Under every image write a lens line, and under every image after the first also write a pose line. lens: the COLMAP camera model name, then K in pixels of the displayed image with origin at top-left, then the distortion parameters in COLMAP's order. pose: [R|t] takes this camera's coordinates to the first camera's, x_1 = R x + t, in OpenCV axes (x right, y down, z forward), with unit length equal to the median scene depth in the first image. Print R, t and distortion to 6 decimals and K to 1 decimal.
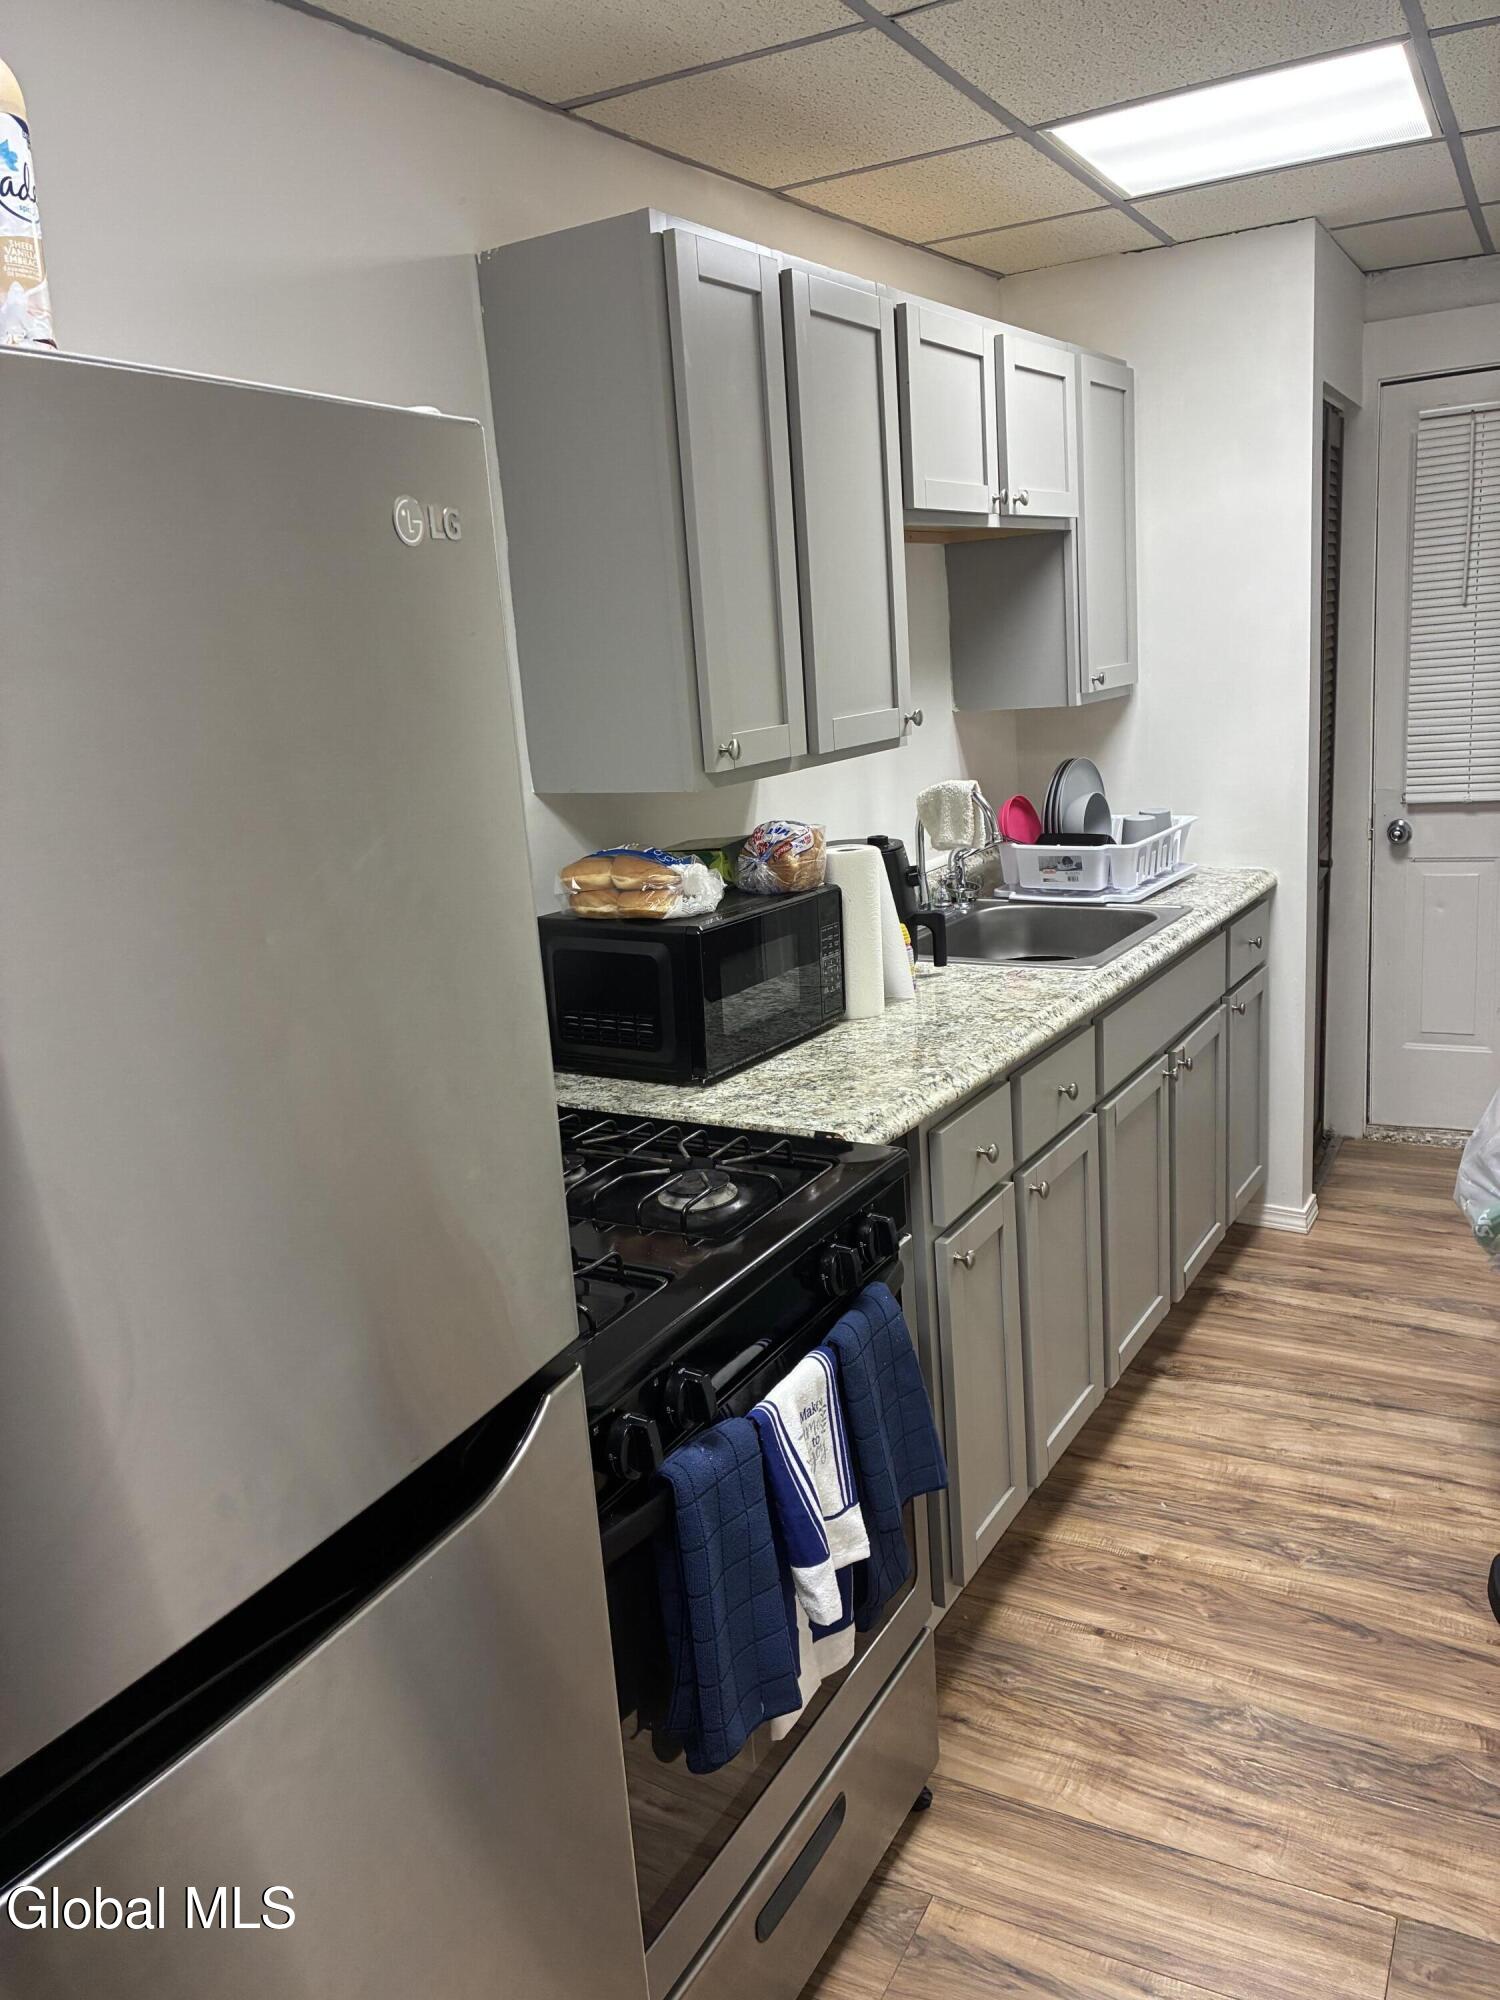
lens RADIAL K [[1503.4, 0, 726.5], [0, 1503.4, 1001.4], [0, 0, 1]] dist [0.041040, -0.047867]
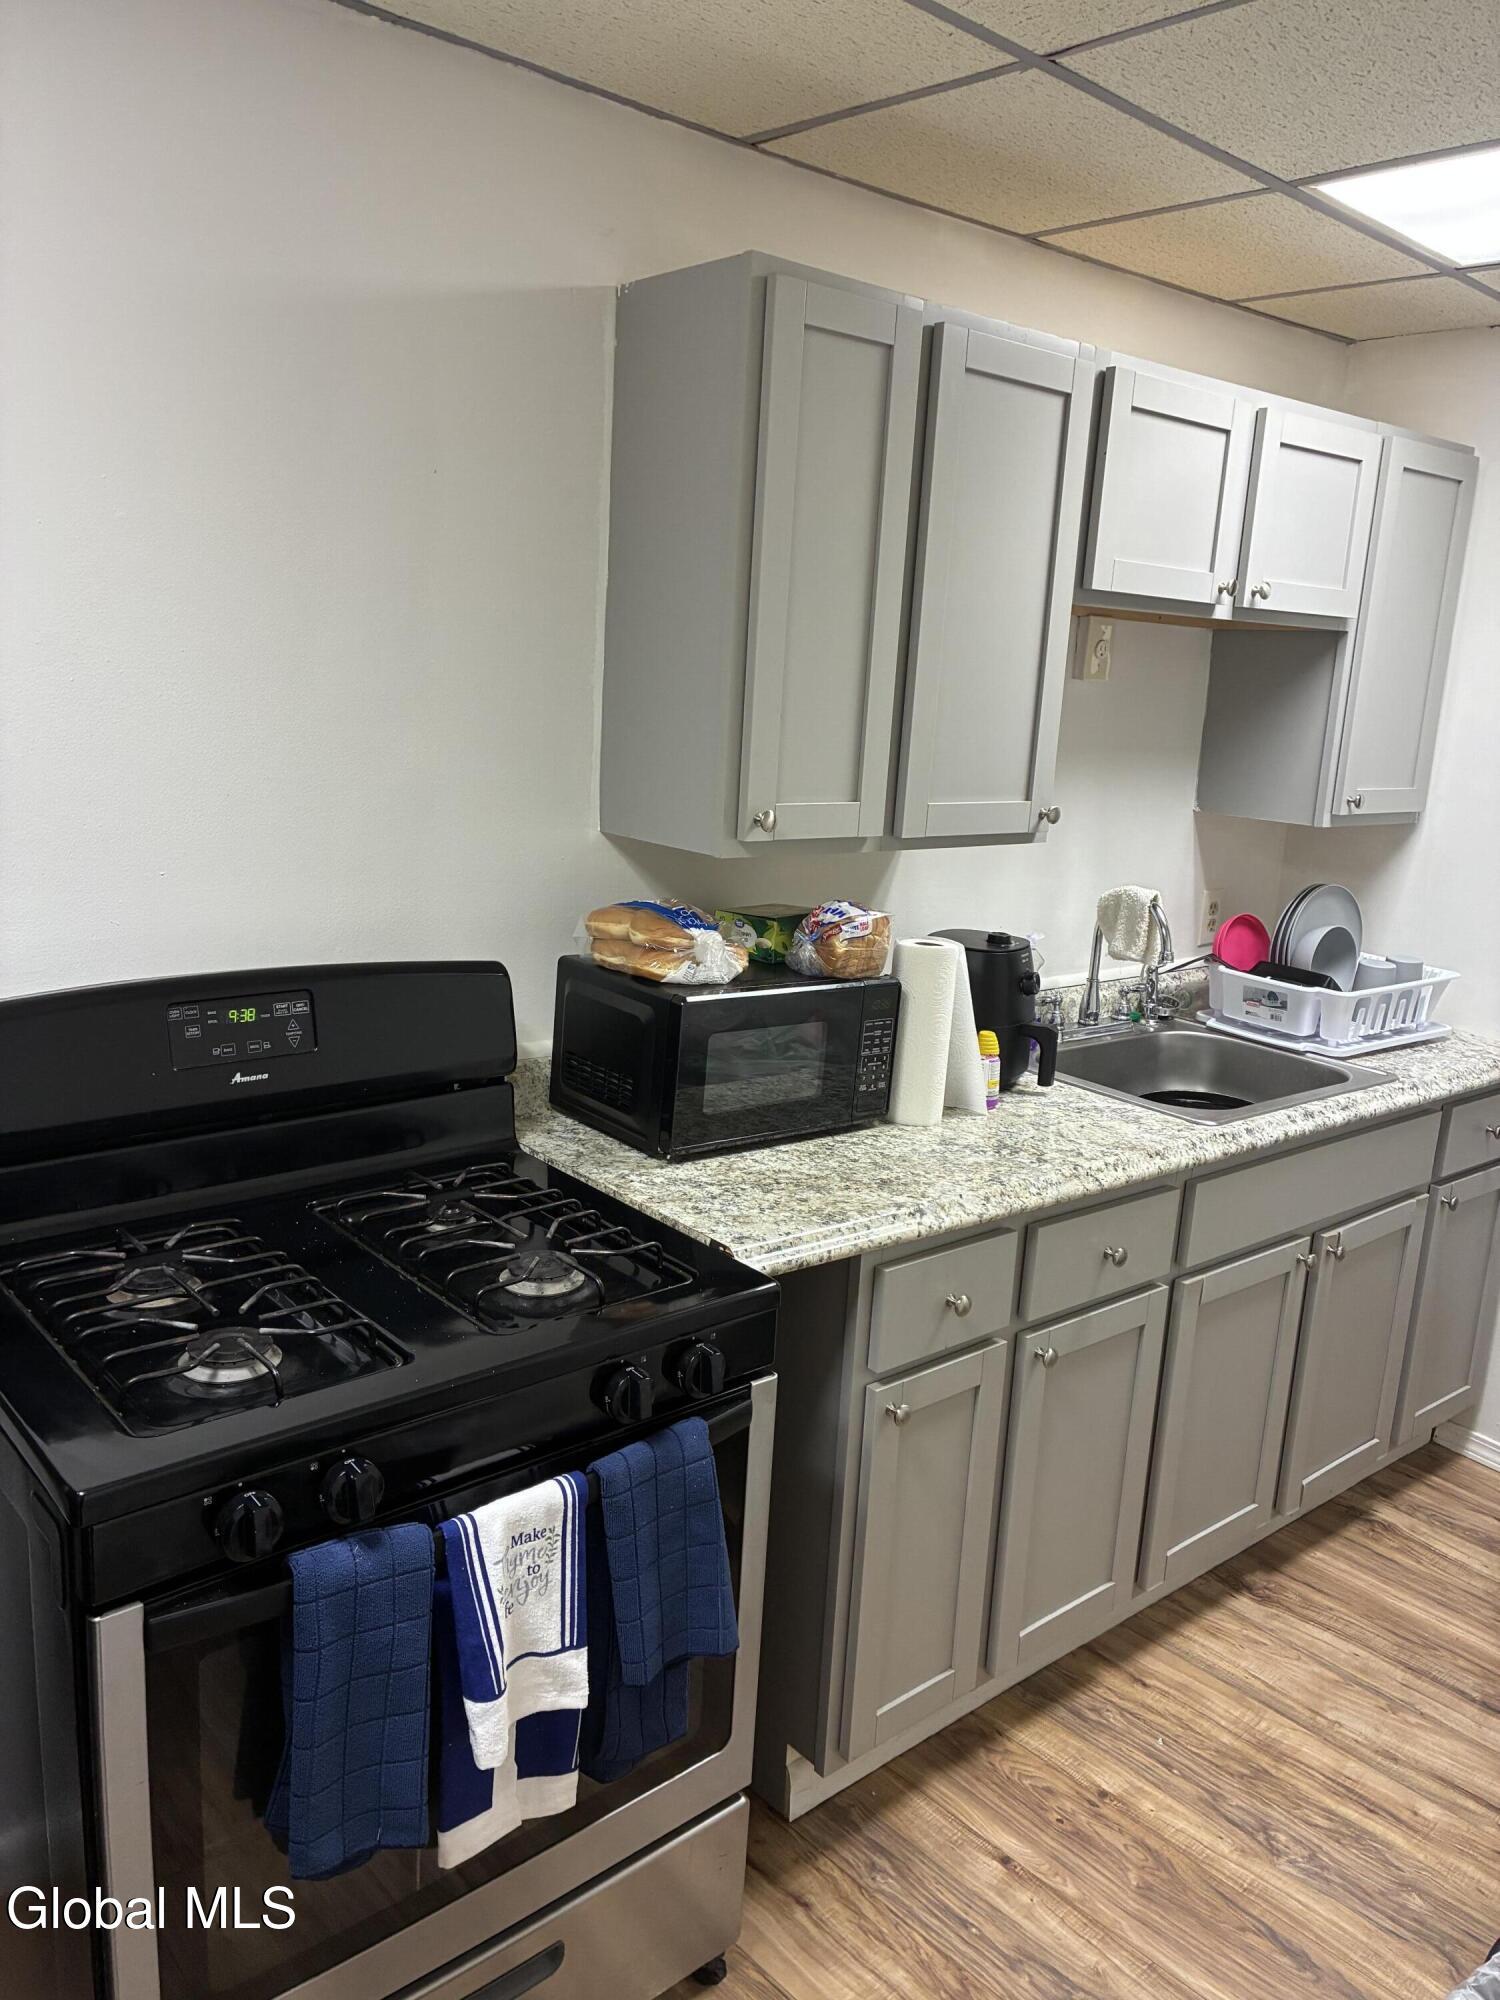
lens RADIAL K [[1503.4, 0, 726.5], [0, 1503.4, 1001.4], [0, 0, 1]] dist [0.041040, -0.047867]
pose [[0.942821, 0.191830, -0.272561, 0.219224], [-0.194712, 0.980718, 0.016702, -0.056287], [0.270510, 0.037324, 0.961994, 0.074188]]
